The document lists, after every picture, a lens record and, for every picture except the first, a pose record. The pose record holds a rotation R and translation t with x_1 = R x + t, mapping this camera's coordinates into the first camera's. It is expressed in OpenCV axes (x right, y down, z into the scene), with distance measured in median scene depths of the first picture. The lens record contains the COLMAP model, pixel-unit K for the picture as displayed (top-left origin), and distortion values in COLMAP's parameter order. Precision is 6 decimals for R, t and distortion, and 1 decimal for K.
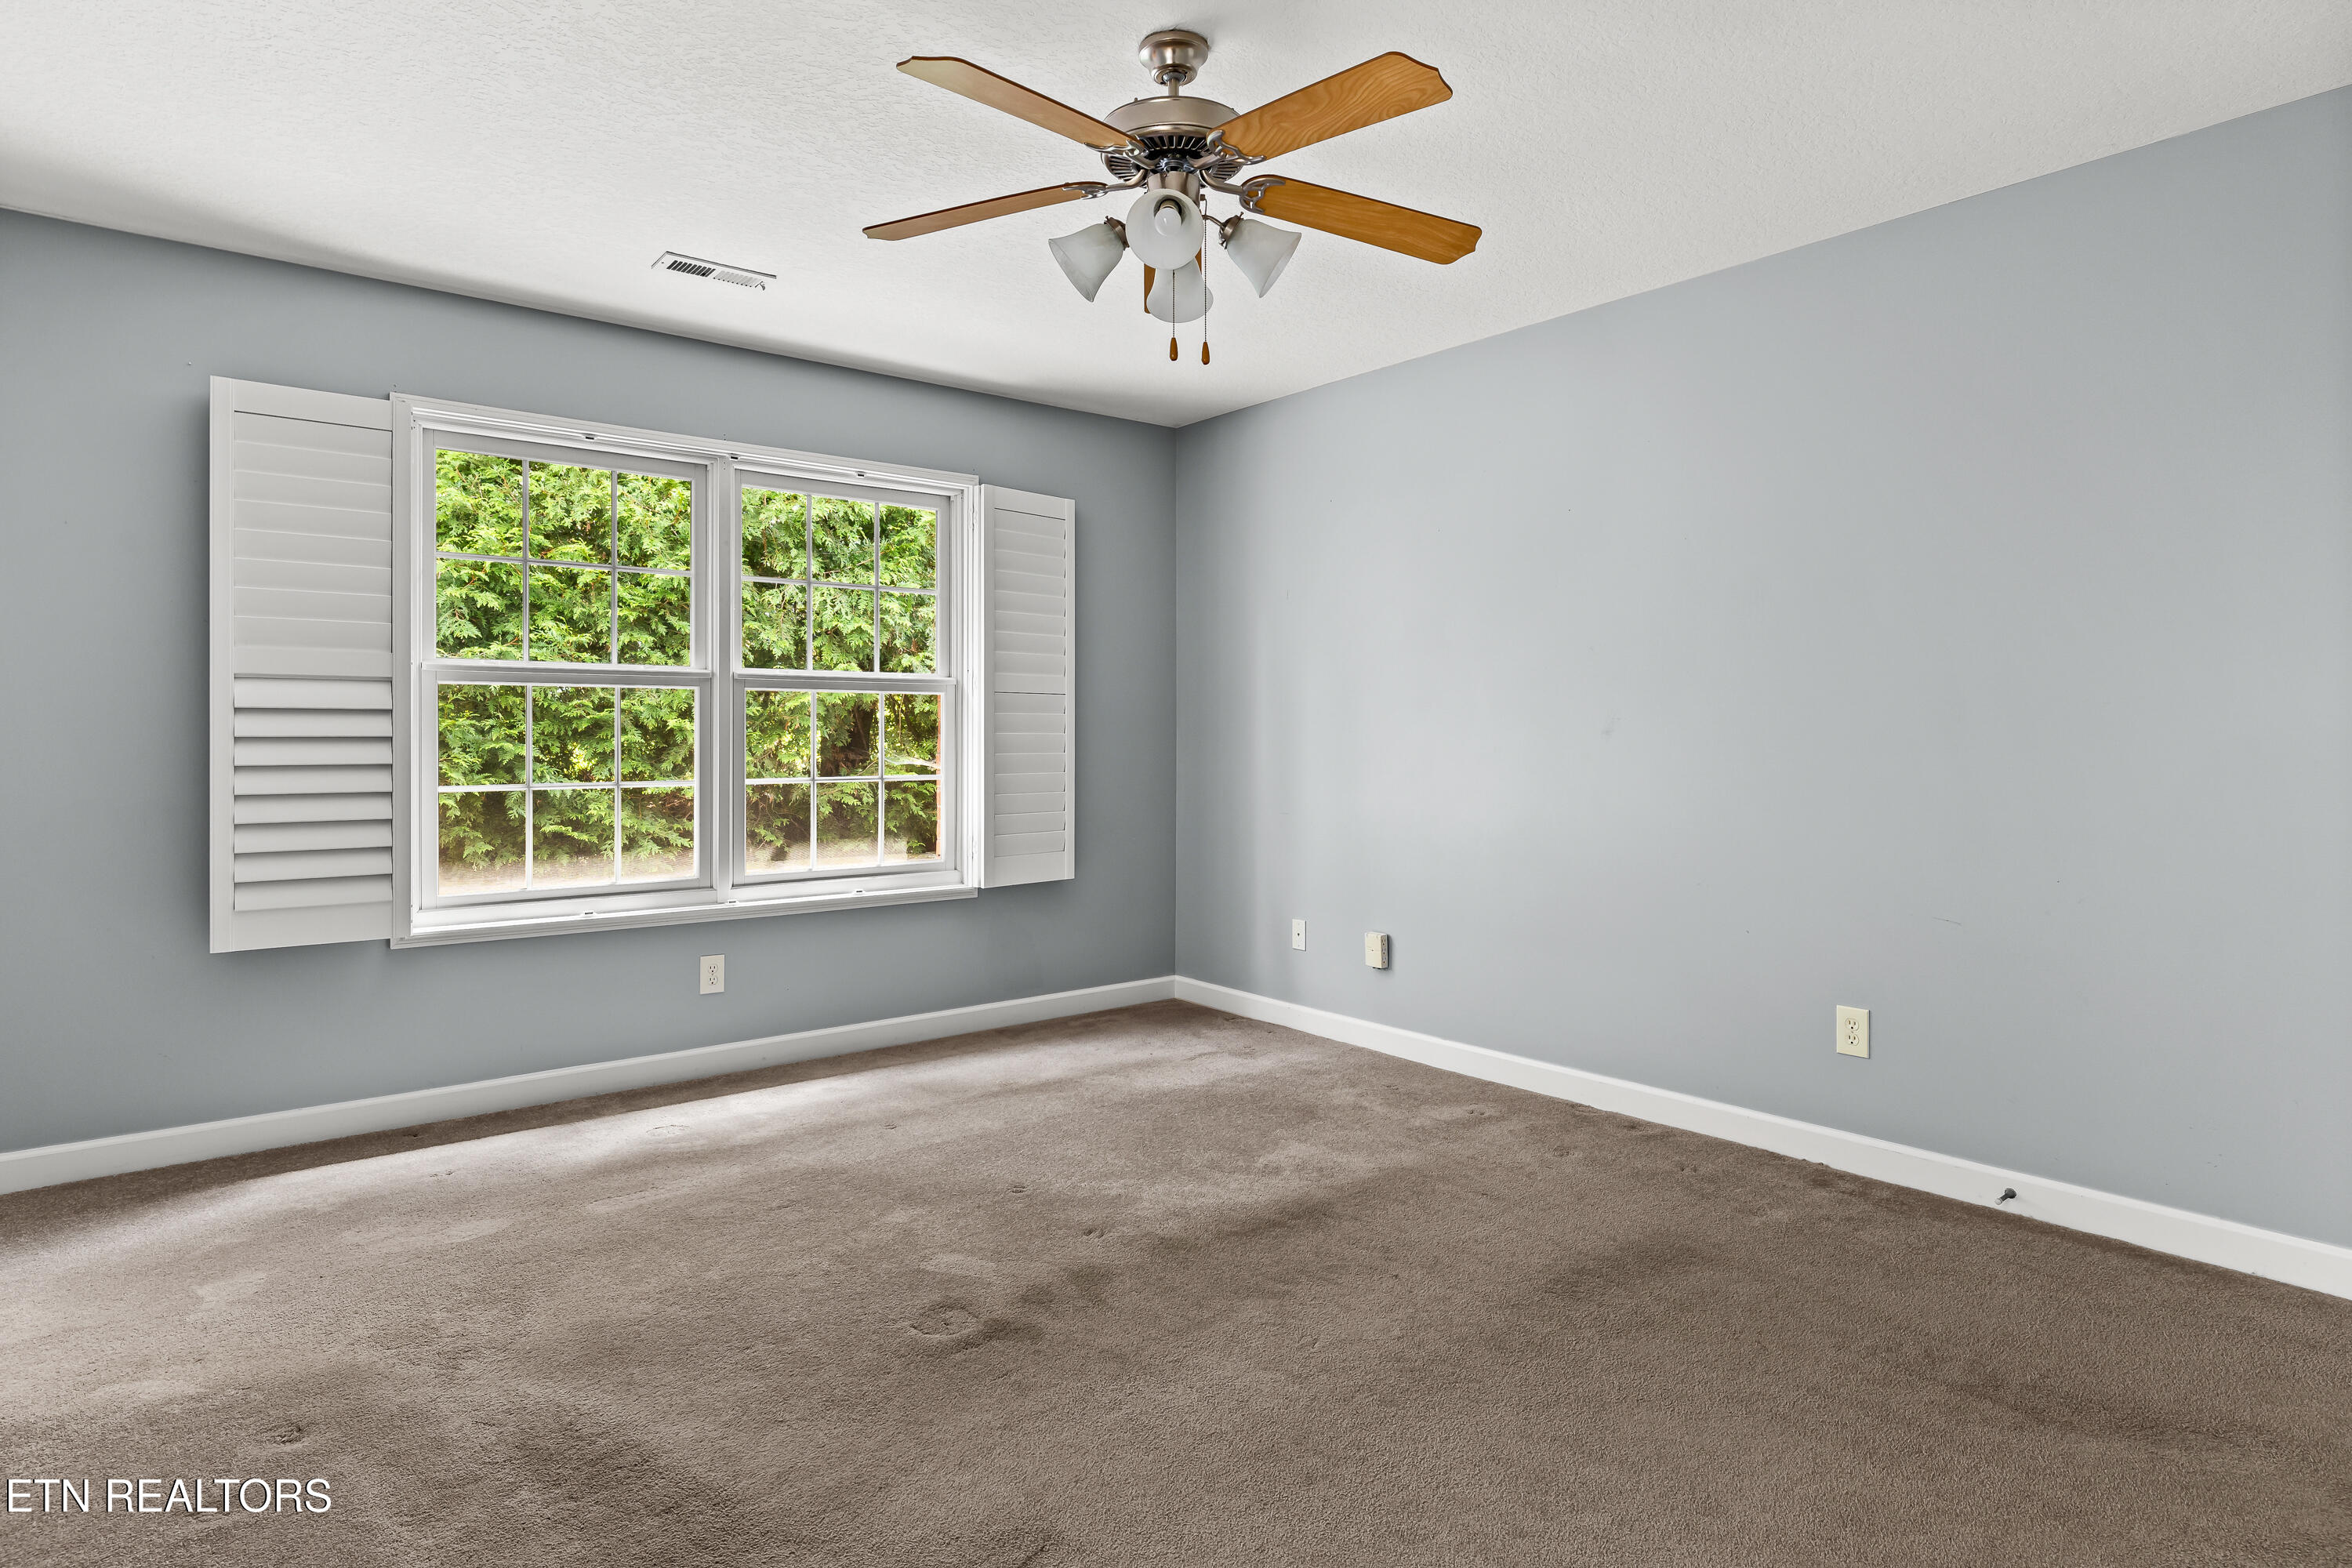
lens RADIAL K [[1288.8, 0, 1176.1], [0, 1288.8, 717.9], [0, 0, 1]] dist [-0.000437, -0.000661]
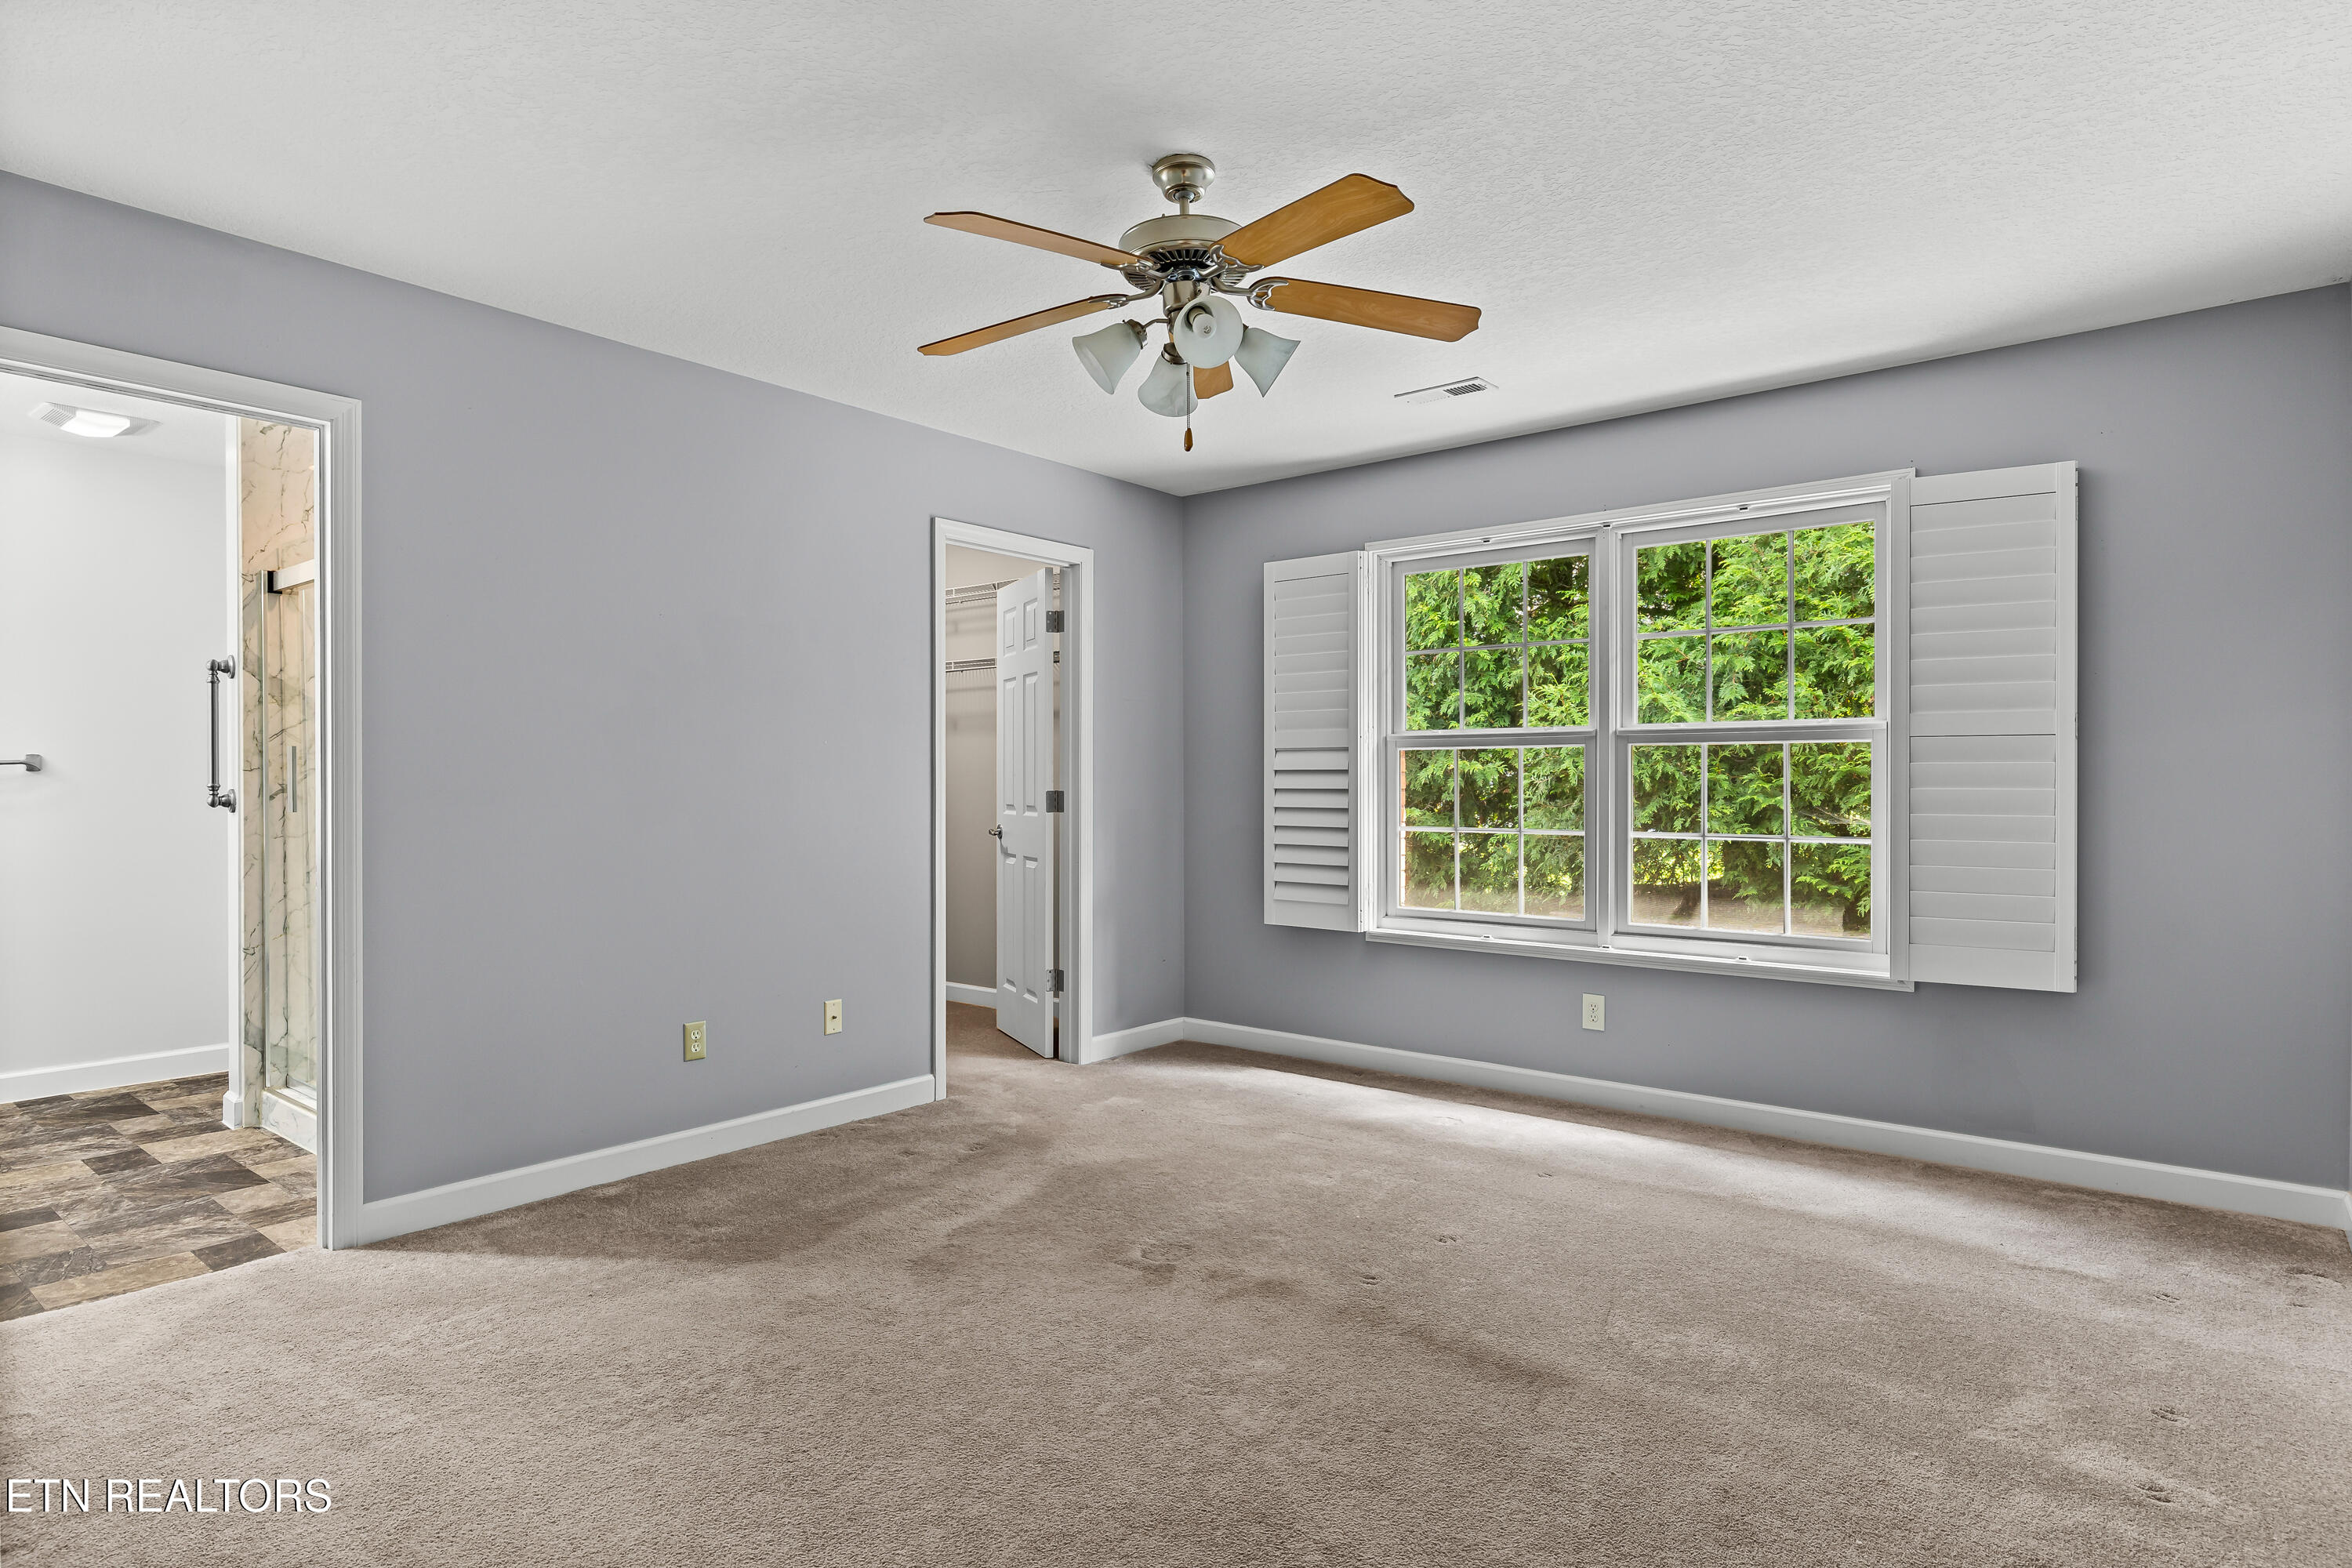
lens RADIAL K [[1287.1, 0, 1176.5], [0, 1287.1, 761.8], [0, 0, 1]] dist [-0.000110, -0.000838]
pose [[0.198036, -0.016994, -0.980048, 0.622400], [0.011284, 0.999823, -0.015057, 0.002913], [0.980130, -0.008077, 0.198192, 0.447309]]
